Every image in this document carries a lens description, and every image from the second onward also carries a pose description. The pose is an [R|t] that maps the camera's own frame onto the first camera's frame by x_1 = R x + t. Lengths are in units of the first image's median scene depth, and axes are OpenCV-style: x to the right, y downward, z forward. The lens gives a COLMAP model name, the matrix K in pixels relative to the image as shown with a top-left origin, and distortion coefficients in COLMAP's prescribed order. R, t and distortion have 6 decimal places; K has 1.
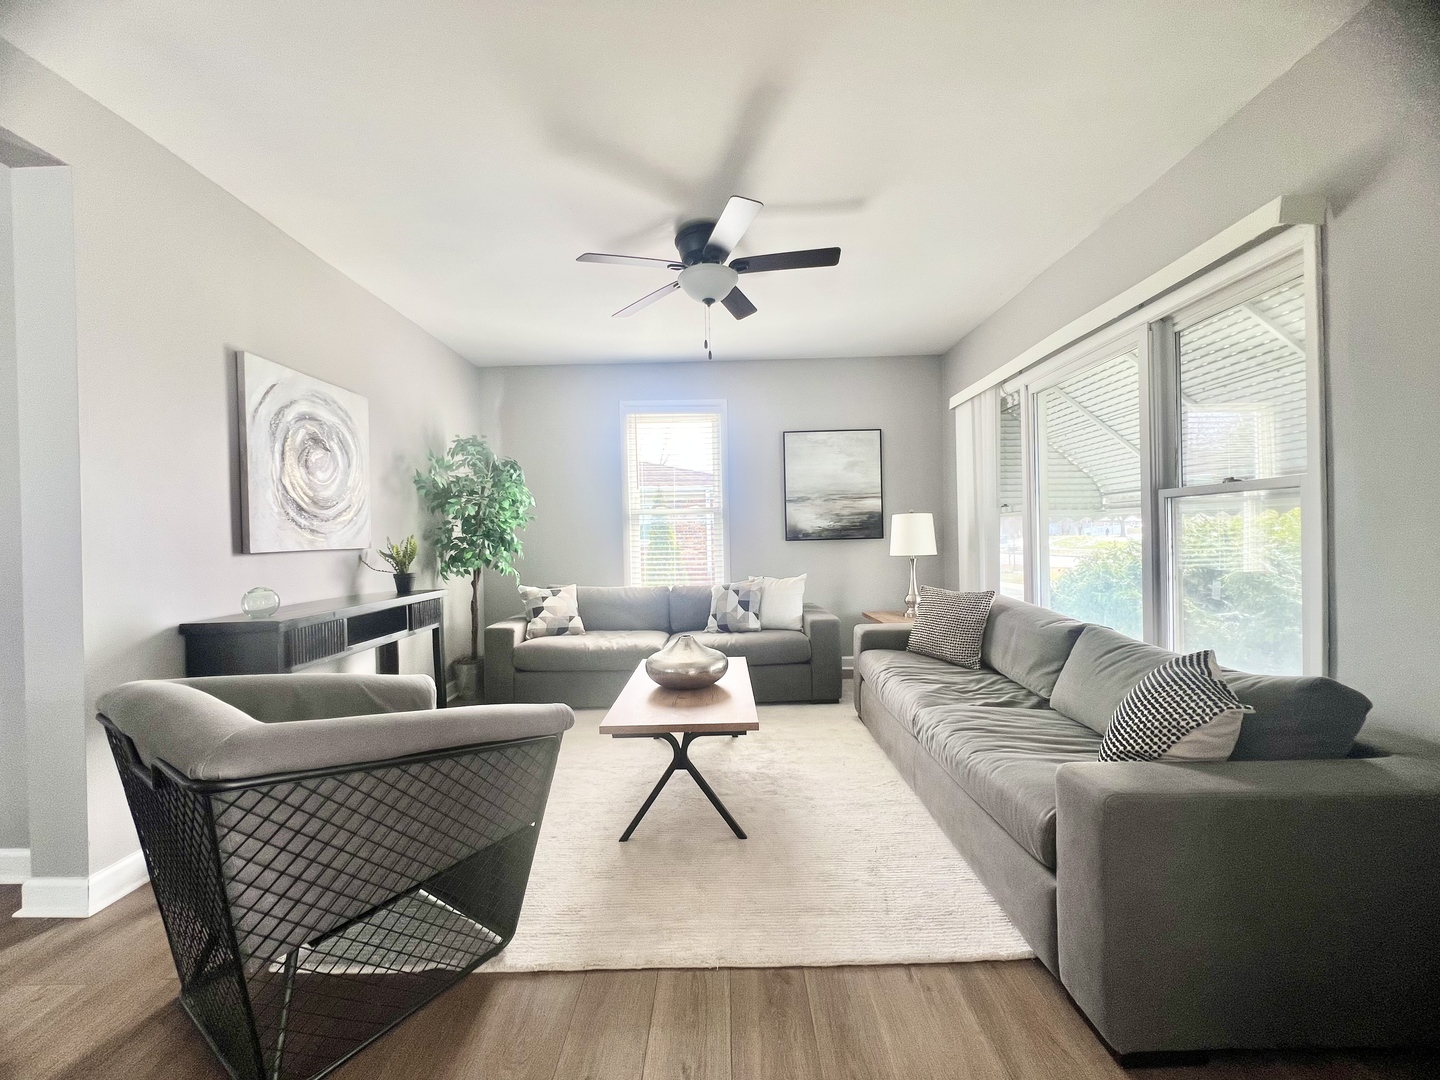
lens RADIAL K [[576.9, 0, 716.2], [0, 576.9, 542.1], [0, 0, 1]] dist [-0.000582, 0.000175]
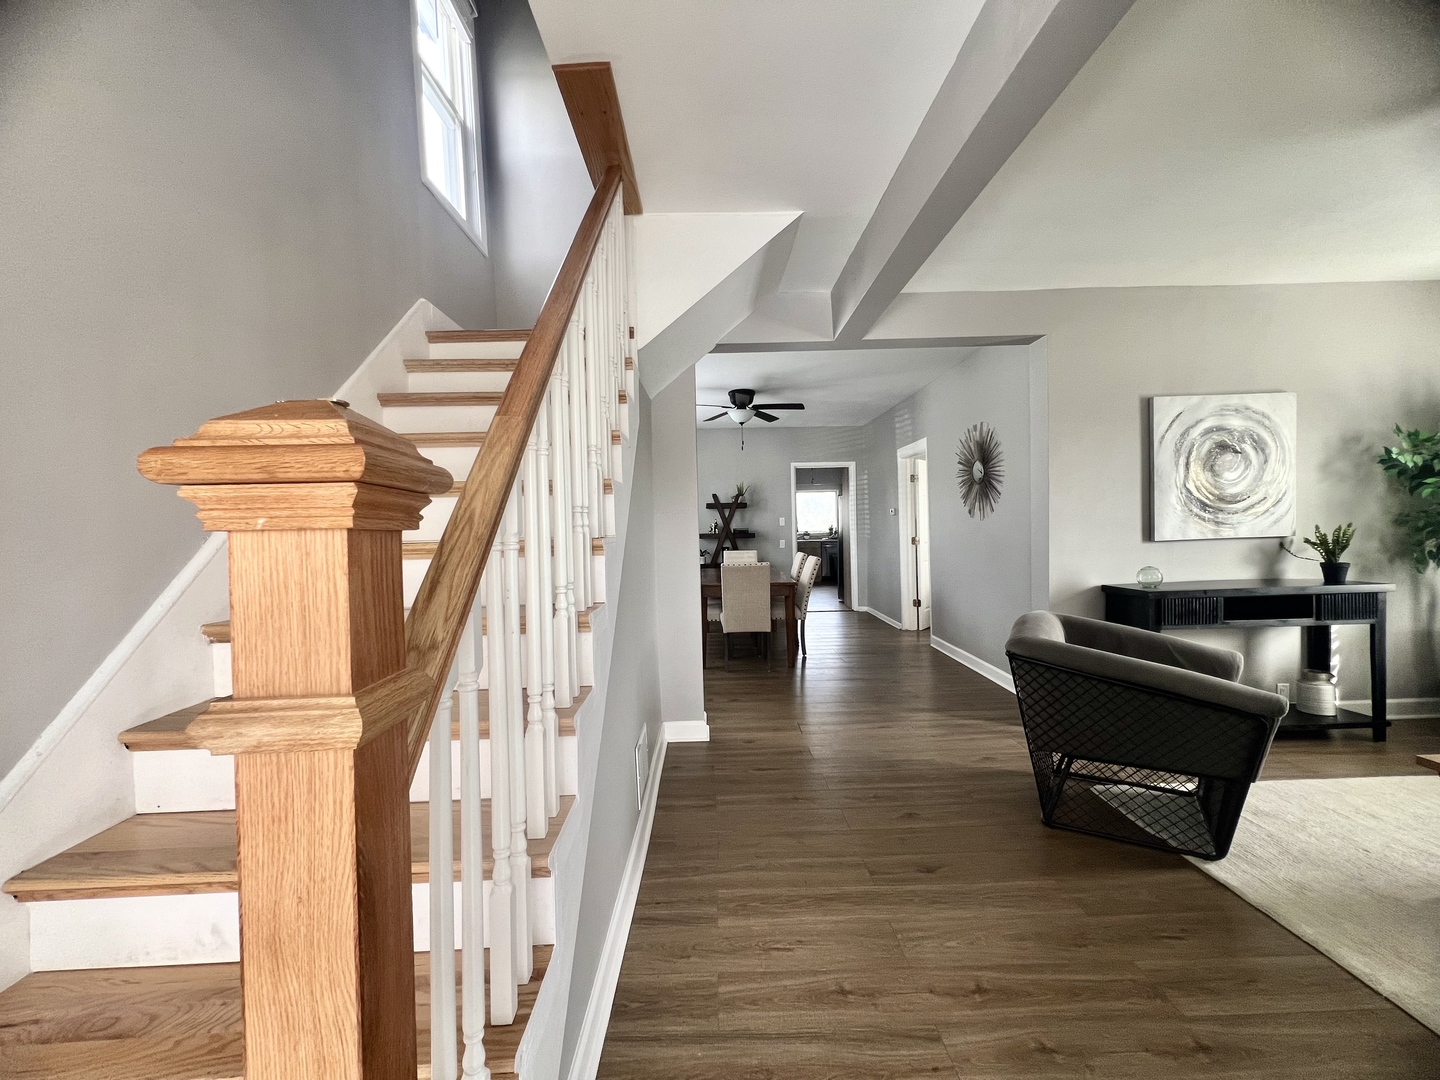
lens RADIAL K [[576.9, 0, 716.2], [0, 576.9, 542.1], [0, 0, 1]] dist [-0.000582, 0.000175]
pose [[0.019816, 0.053081, -0.998394, 0.458030], [0.020541, 0.998357, 0.053486, -0.060063], [0.999593, -0.021567, 0.018693, -0.075959]]
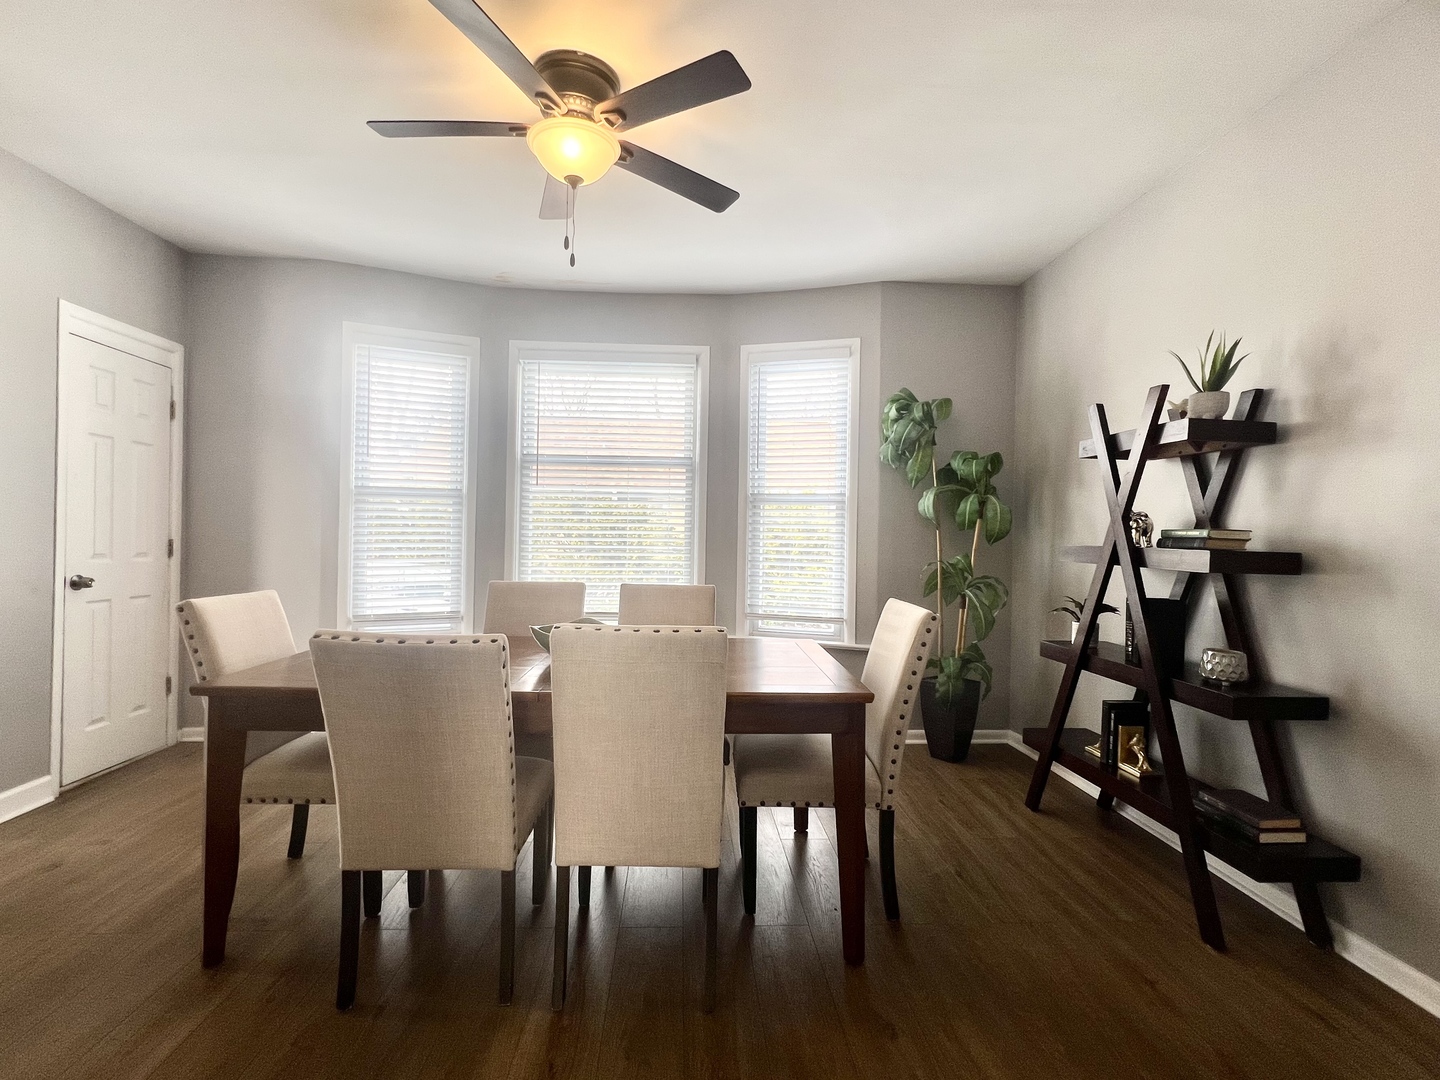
lens RADIAL K [[657.6, 0, 715.3], [0, 657.6, 543.5], [0, 0, 1]] dist [-0.001441, -0.000150]
pose [[-0.997466, 0.005519, -0.070927, -1.575882], [0.004603, 0.999904, 0.013071, 0.023185], [0.070992, 0.012711, -0.997396, 0.757843]]
